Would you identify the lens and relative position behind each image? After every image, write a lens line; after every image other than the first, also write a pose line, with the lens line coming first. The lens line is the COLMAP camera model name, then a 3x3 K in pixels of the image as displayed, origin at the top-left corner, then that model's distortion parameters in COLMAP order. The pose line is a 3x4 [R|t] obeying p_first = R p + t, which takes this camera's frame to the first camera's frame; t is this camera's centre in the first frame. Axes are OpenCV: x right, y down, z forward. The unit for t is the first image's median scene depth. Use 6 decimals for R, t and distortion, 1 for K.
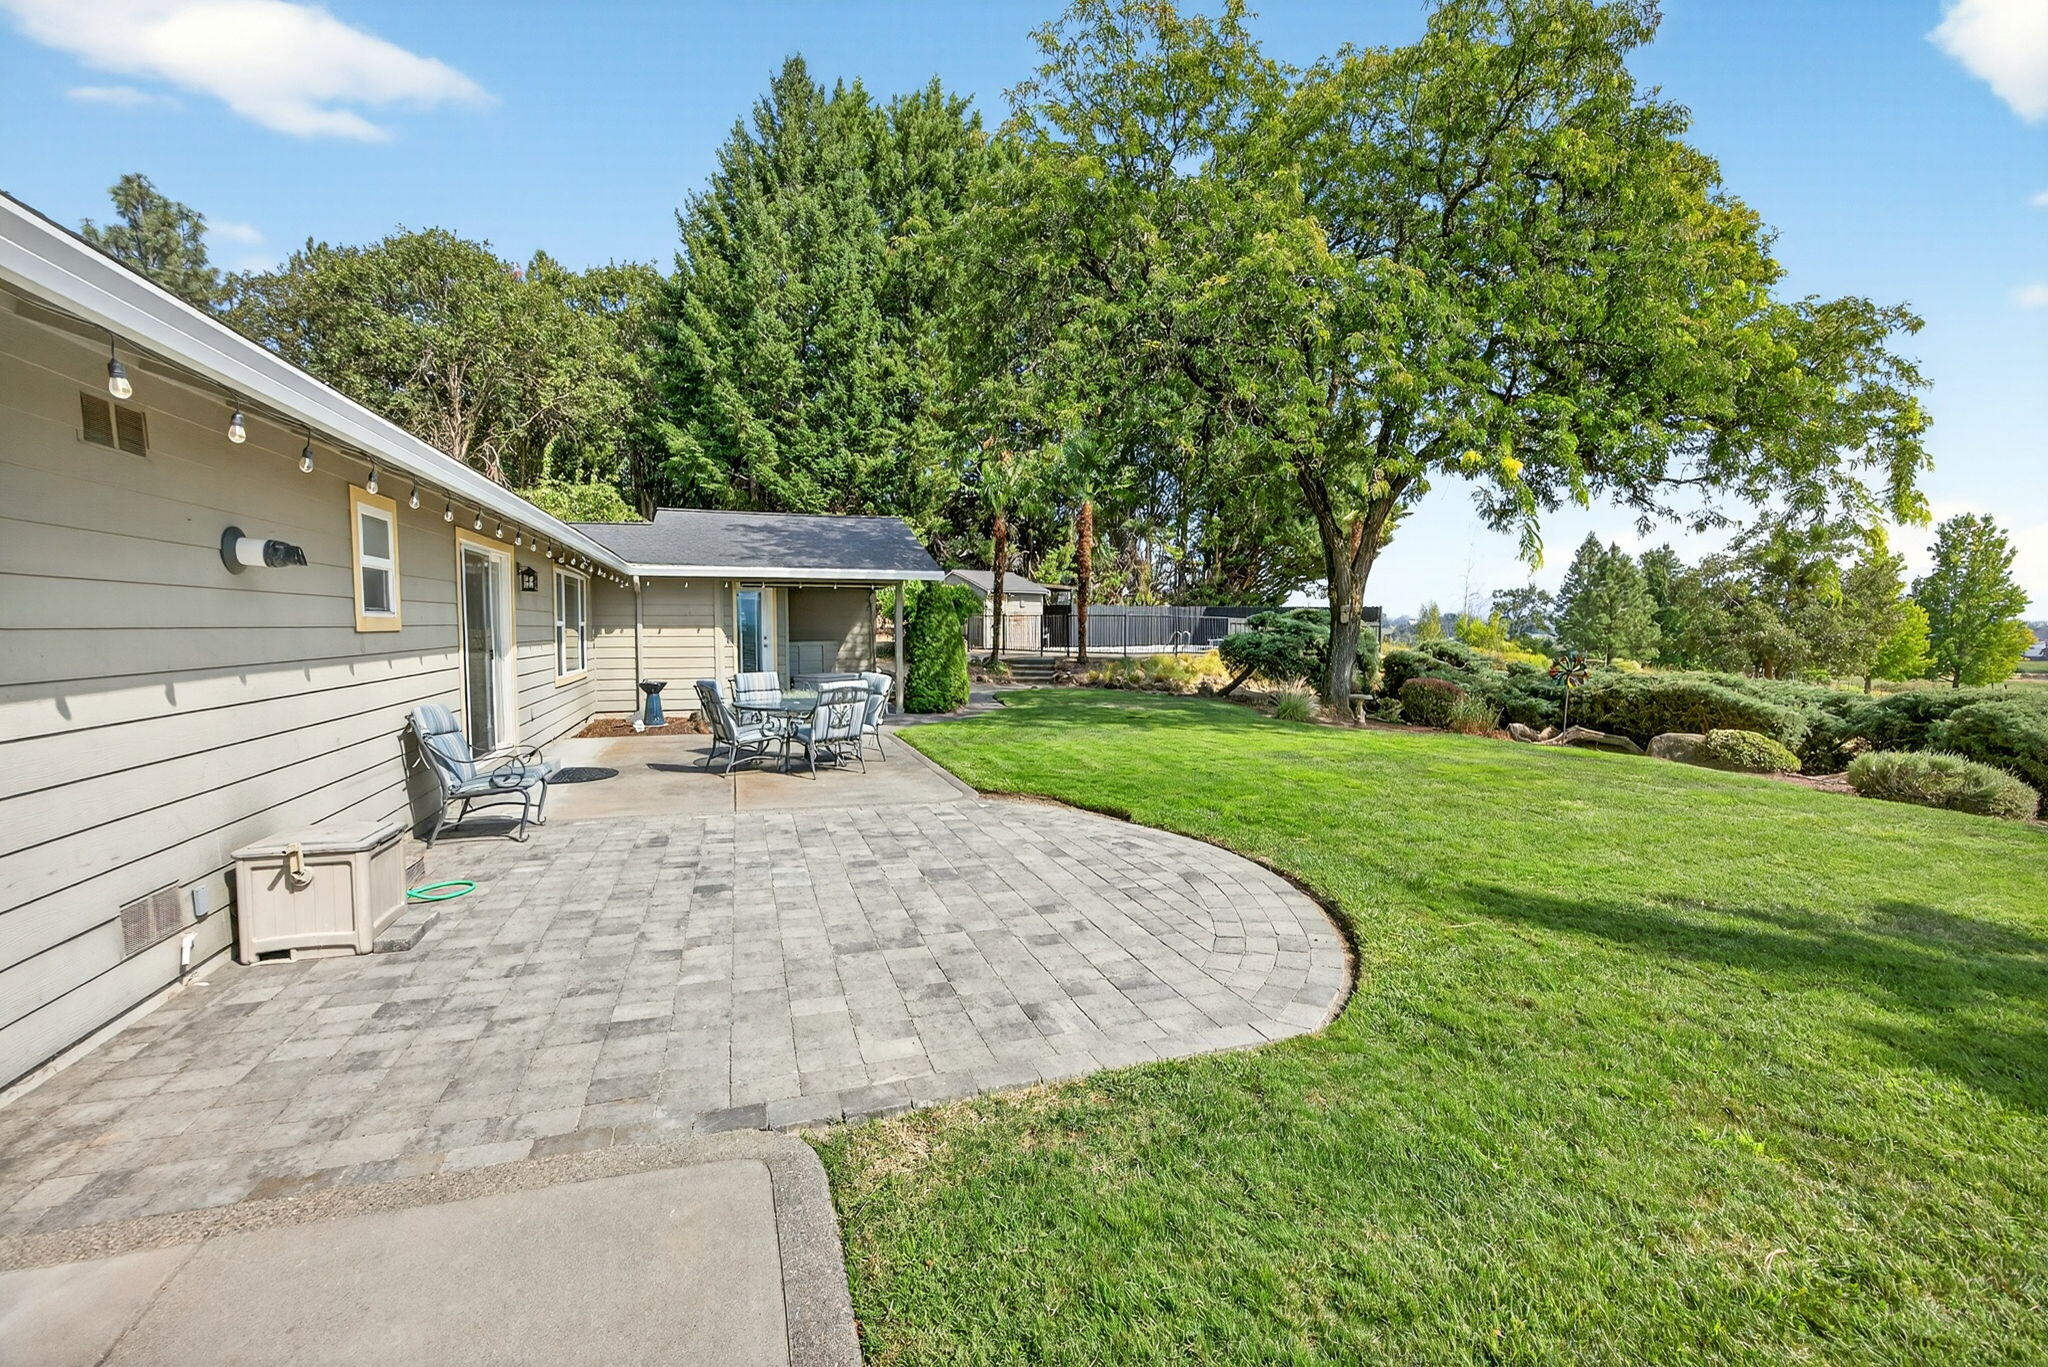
lens RADIAL K [[918.4, 0, 1024.8], [0, 918.4, 673.4], [0, 0, 1]] dist [0.002180, 0.003048]
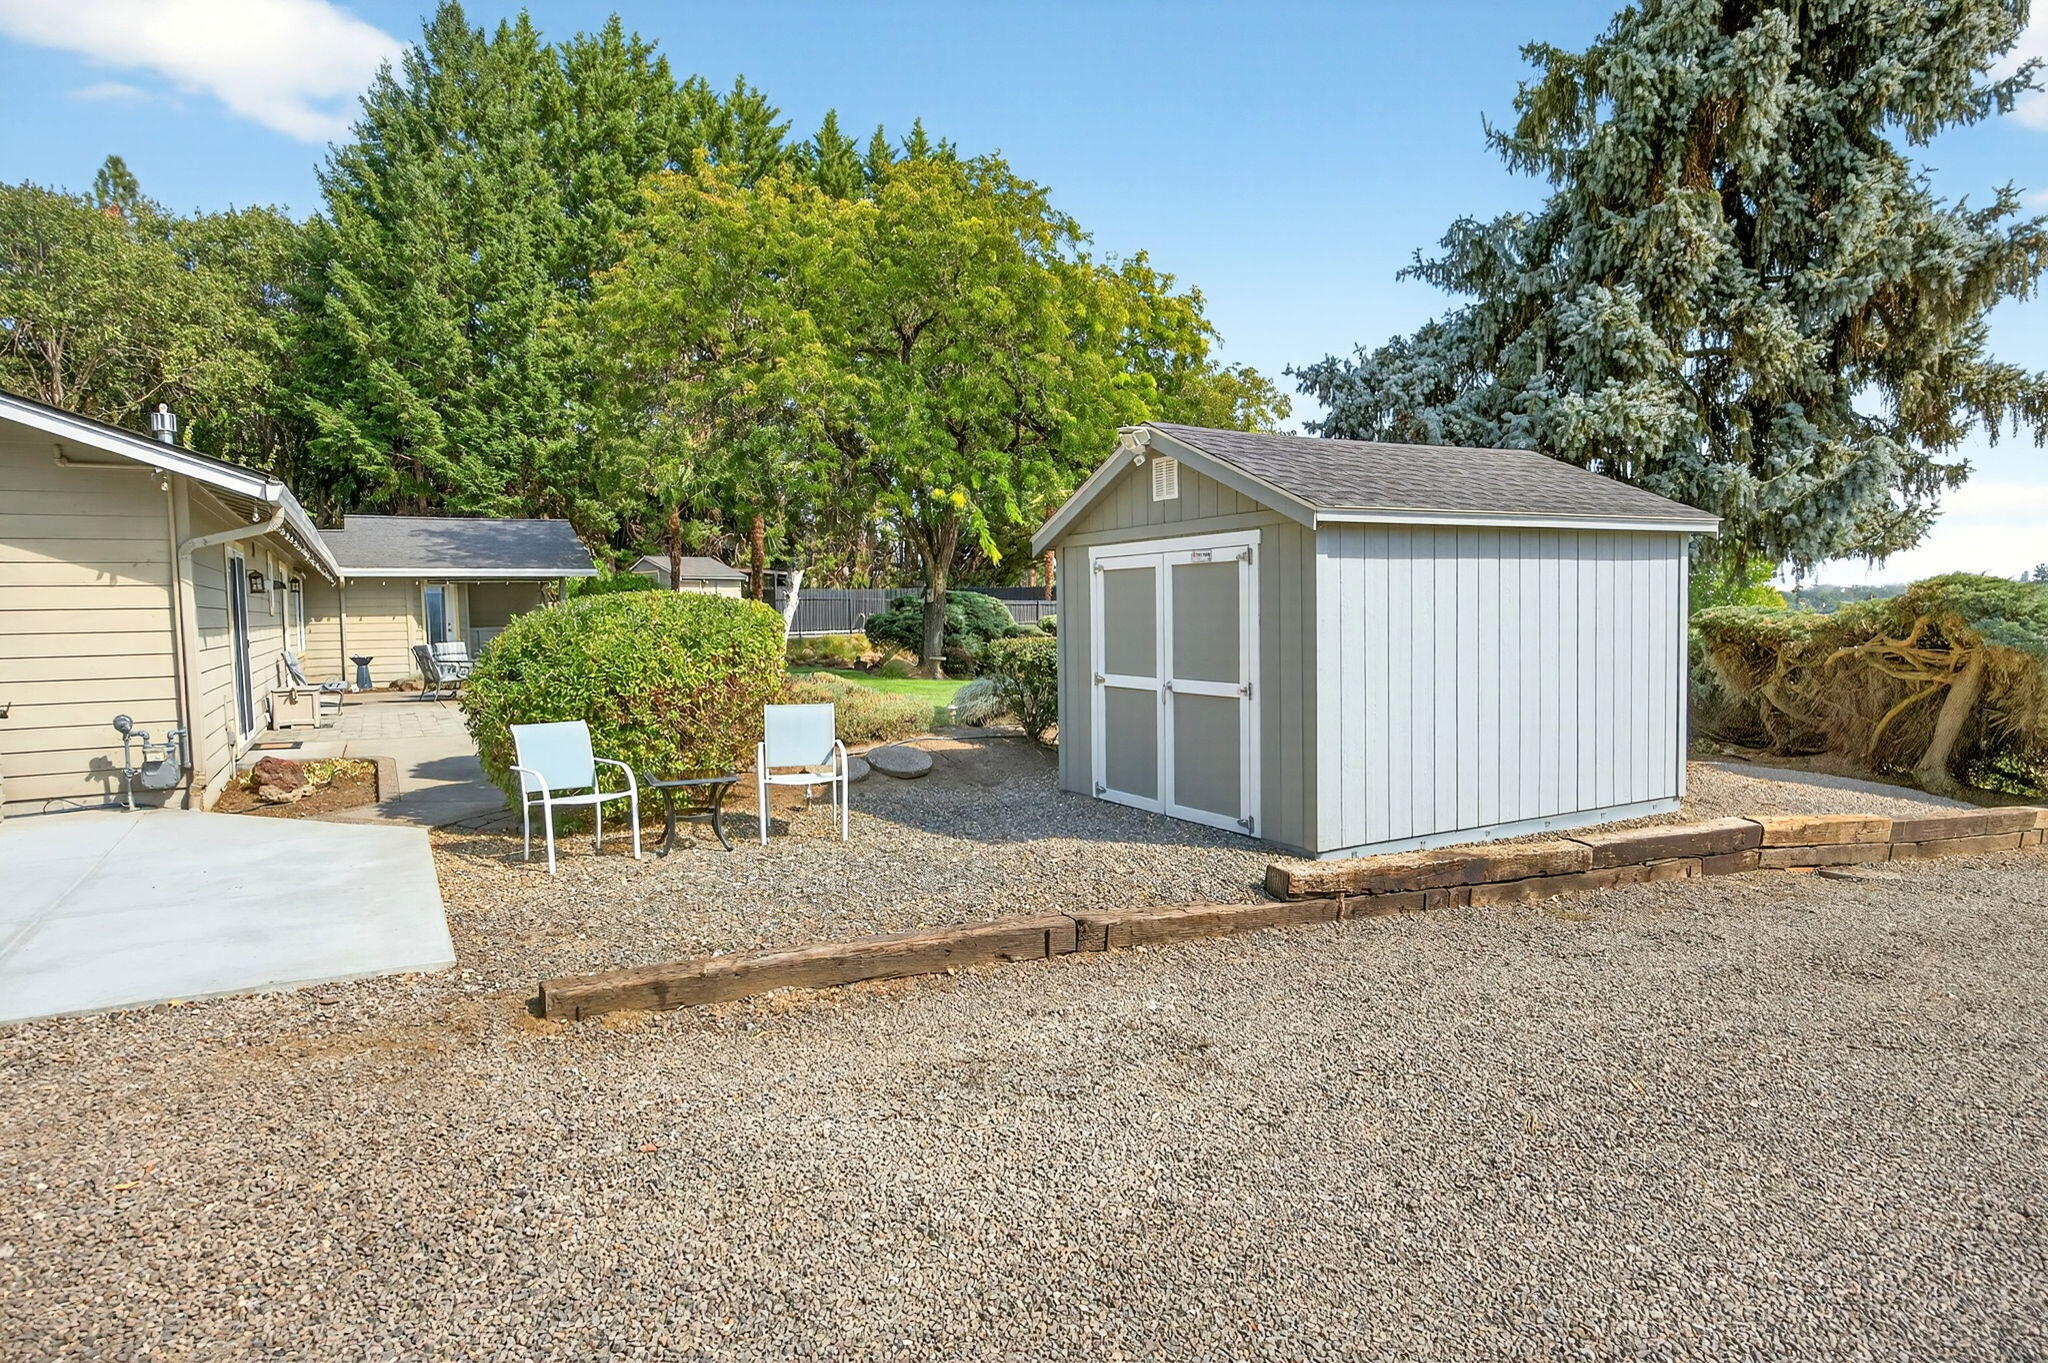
lens RADIAL K [[1163.0, 0, 1034.7], [0, 1163.0, 692.6], [0, 0, 1]] dist [-0.014115, 0.000966]
pose [[0.978116, -0.033555, 0.205337, 0.084263], [0.029985, 0.999341, 0.020476, 0.023517], [-0.205889, -0.013870, 0.978477, -0.351923]]
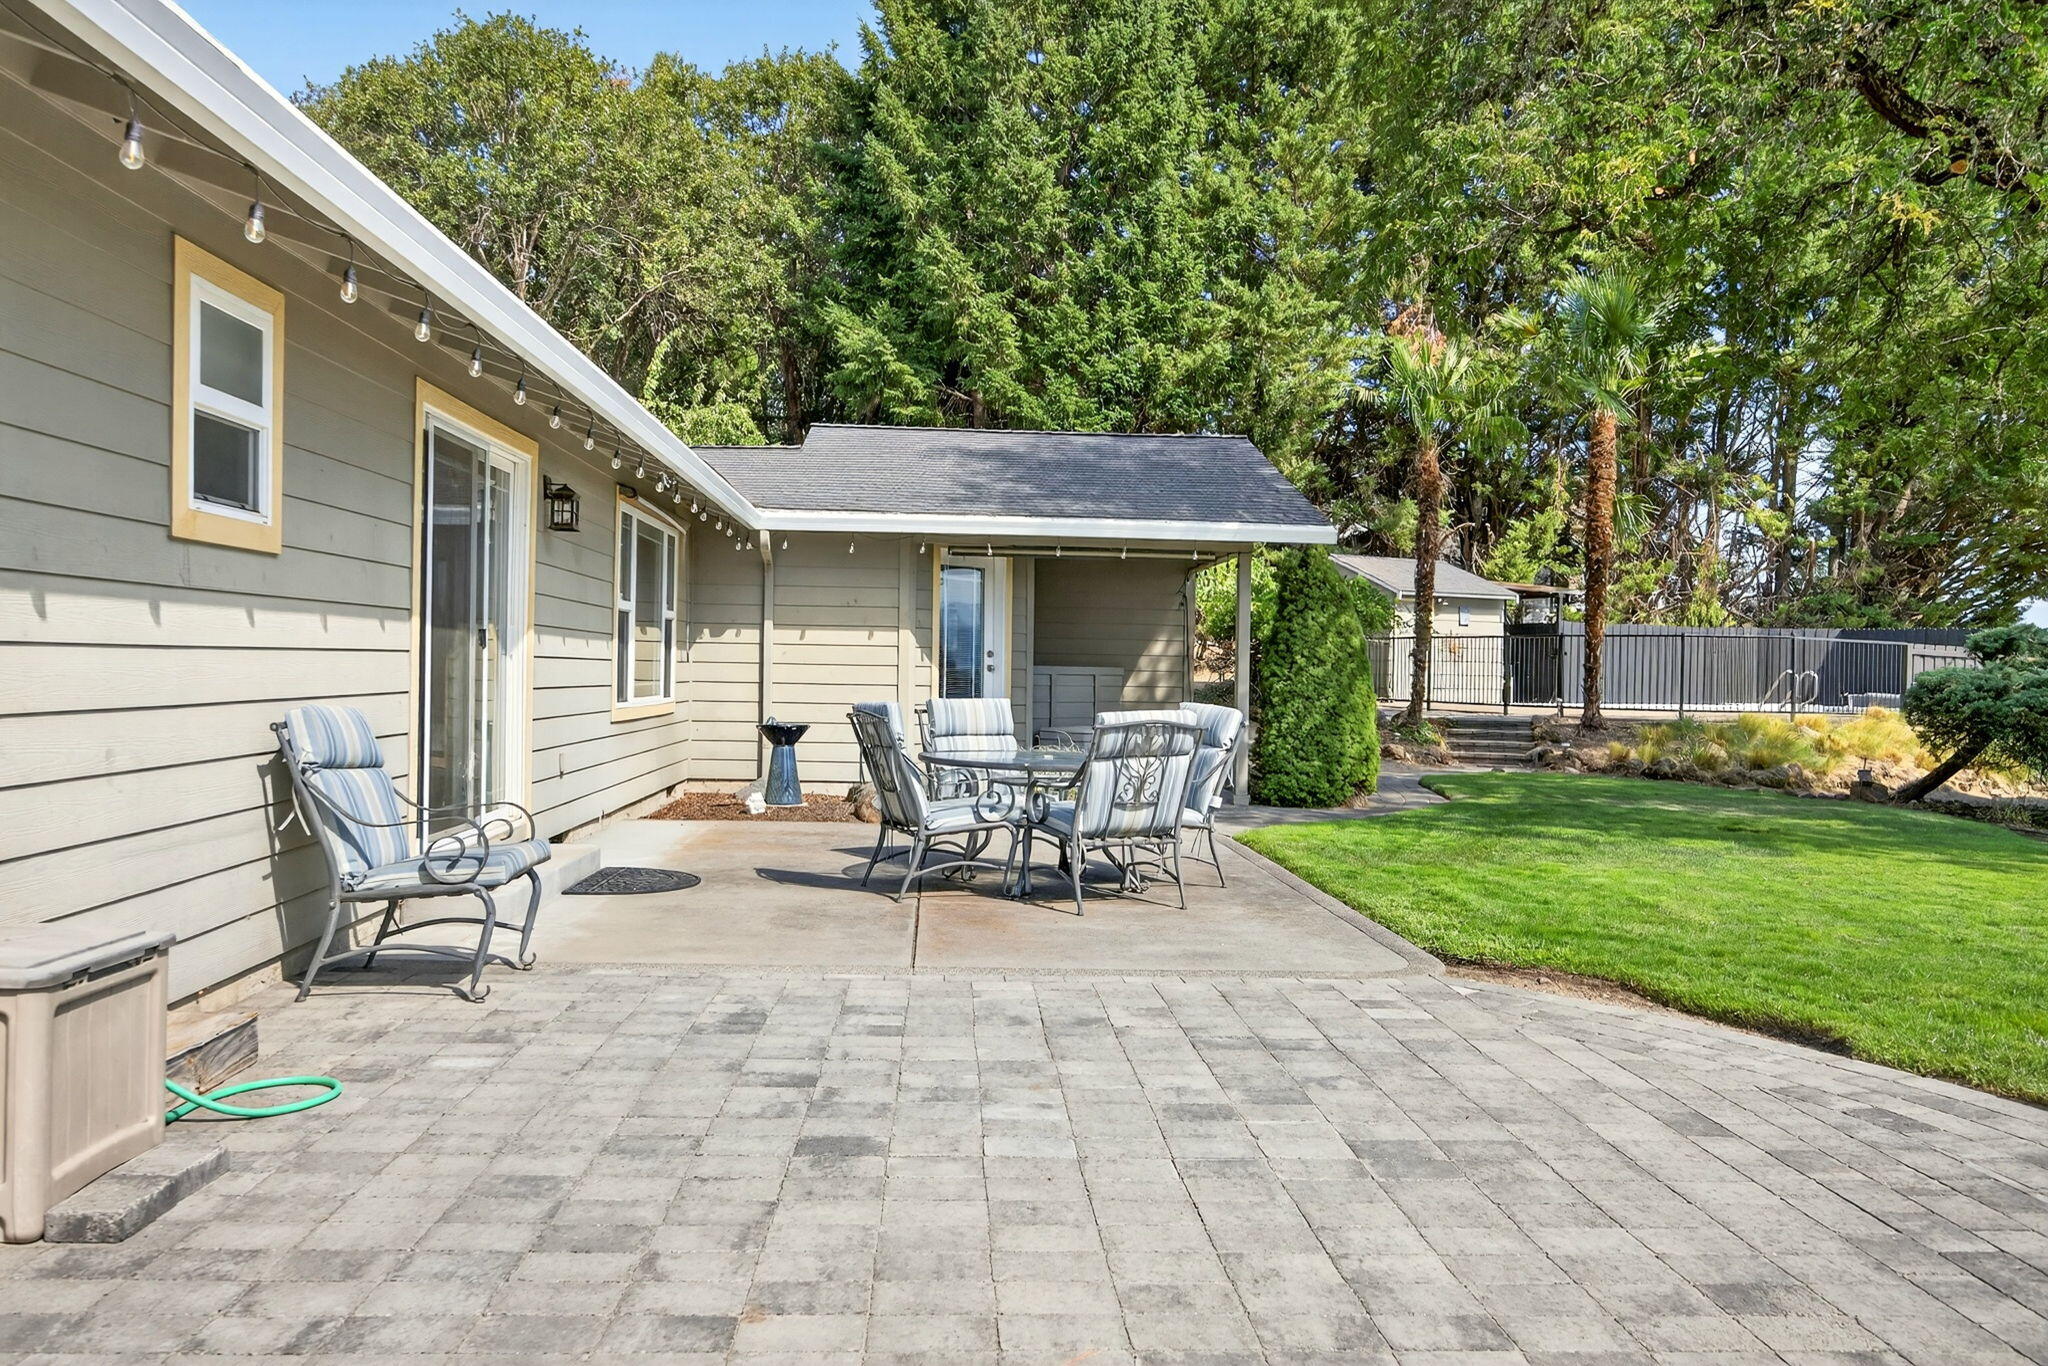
lens RADIAL K [[1626.5, 0, 1019.6], [0, 1626.5, 674.9], [0, 0, 1]] dist [-0.016387, 0.024044]
pose [[0.966873, 0.016441, -0.254728, -0.013137], [-0.029307, 0.998474, -0.046795, 0.008941], [0.253570, 0.052711, 0.965880, 0.049285]]
